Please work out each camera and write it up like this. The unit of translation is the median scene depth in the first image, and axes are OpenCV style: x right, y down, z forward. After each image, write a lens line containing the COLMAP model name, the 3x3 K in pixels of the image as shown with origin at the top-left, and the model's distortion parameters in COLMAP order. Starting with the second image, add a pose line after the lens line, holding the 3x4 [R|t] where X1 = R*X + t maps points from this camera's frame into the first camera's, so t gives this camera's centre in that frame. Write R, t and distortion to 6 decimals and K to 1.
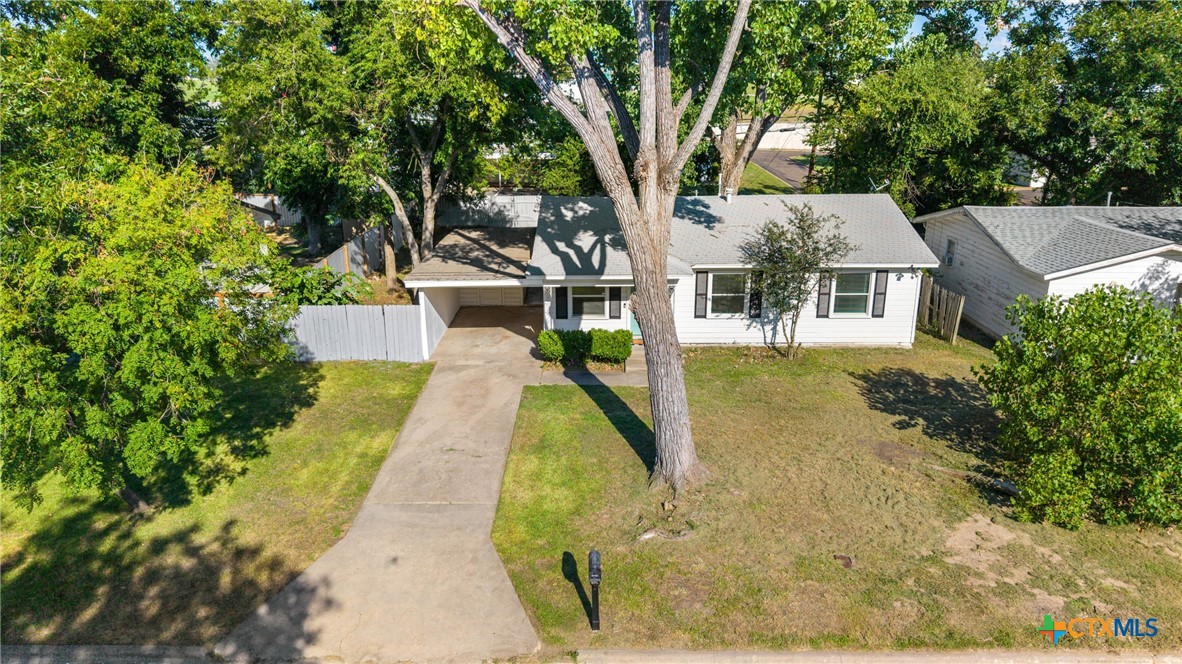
lens RADIAL K [[825.5, 0, 595.2], [0, 825.5, 333.2], [0, 0, 1]] dist [0.008020, -0.010989]
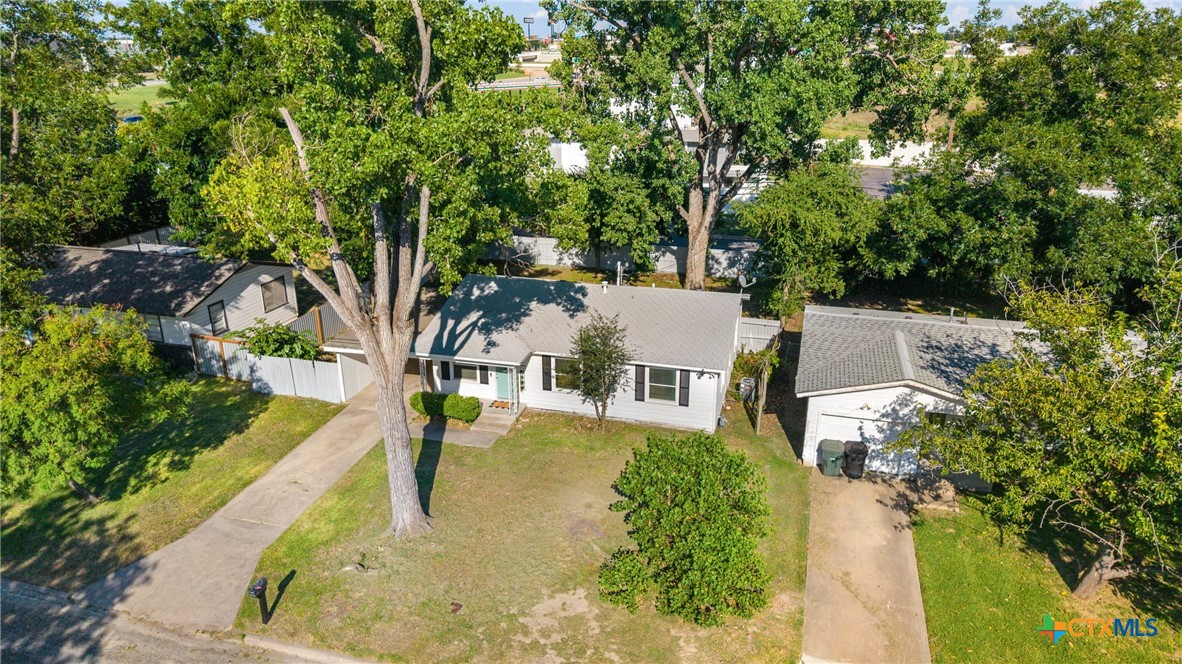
lens RADIAL K [[825.5, 0, 591.6], [0, 825.5, 330.4], [0, 0, 1]] dist [0.008020, -0.010989]
pose [[0.961992, 0.090246, -0.257735, 0.547122], [-0.078748, 0.995398, 0.054610, -0.197706], [0.261477, -0.032238, 0.964671, -0.213154]]
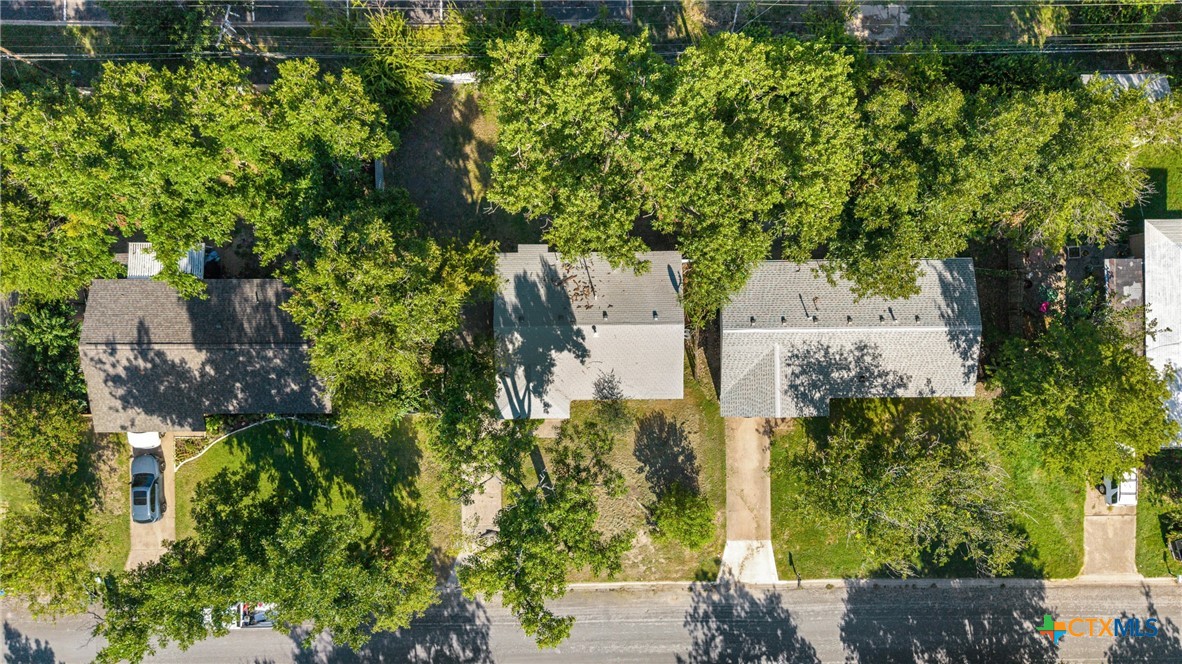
lens RADIAL K [[825.5, 0, 590.8], [0, 825.5, 333.8], [0, 0, 1]] dist [0.008020, -0.010989]
pose [[0.999836, -0.013293, 0.012301, 0.150742], [-0.008413, 0.260568, 0.965419, -2.302284], [-0.016039, -0.965364, 0.260414, 0.617279]]
